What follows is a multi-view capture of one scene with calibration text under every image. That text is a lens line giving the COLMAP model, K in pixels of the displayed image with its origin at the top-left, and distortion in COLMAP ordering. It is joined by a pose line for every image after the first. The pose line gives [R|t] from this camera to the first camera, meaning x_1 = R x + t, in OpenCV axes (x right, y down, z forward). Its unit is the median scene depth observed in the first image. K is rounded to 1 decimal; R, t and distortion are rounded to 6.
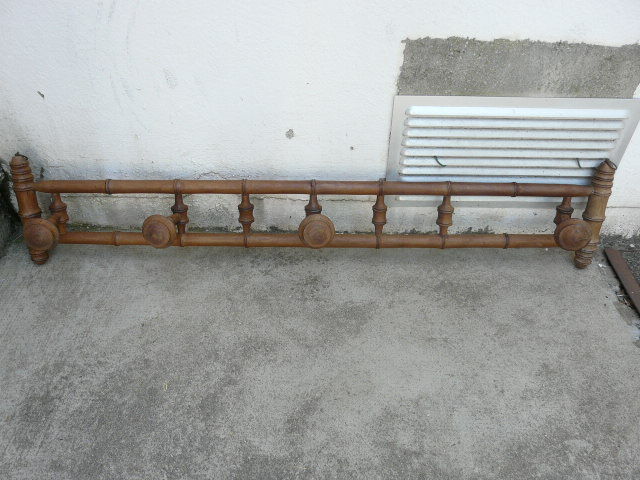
lens RADIAL K [[533.4, 0, 317.9], [0, 533.4, 243.3], [0, 0, 1]] dist [-0.083153, 0.092477]
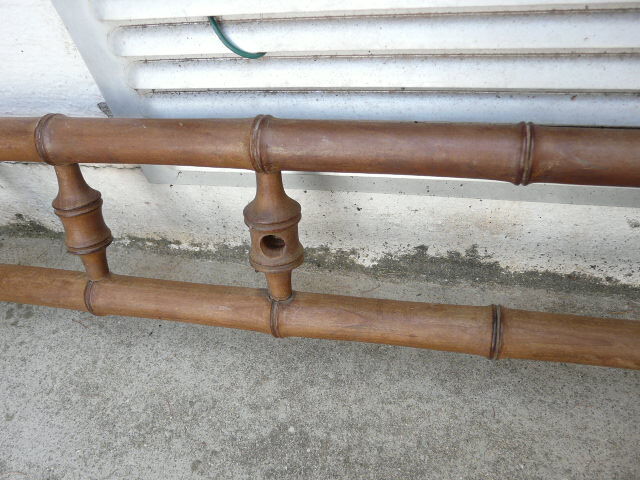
lens RADIAL K [[533.4, 0, 319.3], [0, 533.4, 246.2], [0, 0, 1]] dist [-0.083153, 0.092477]
pose [[0.970315, 0.061481, -0.233899, 0.361736], [-0.016473, 0.981703, 0.189706, -0.110462], [0.241282, -0.180221, 0.953574, 0.789669]]
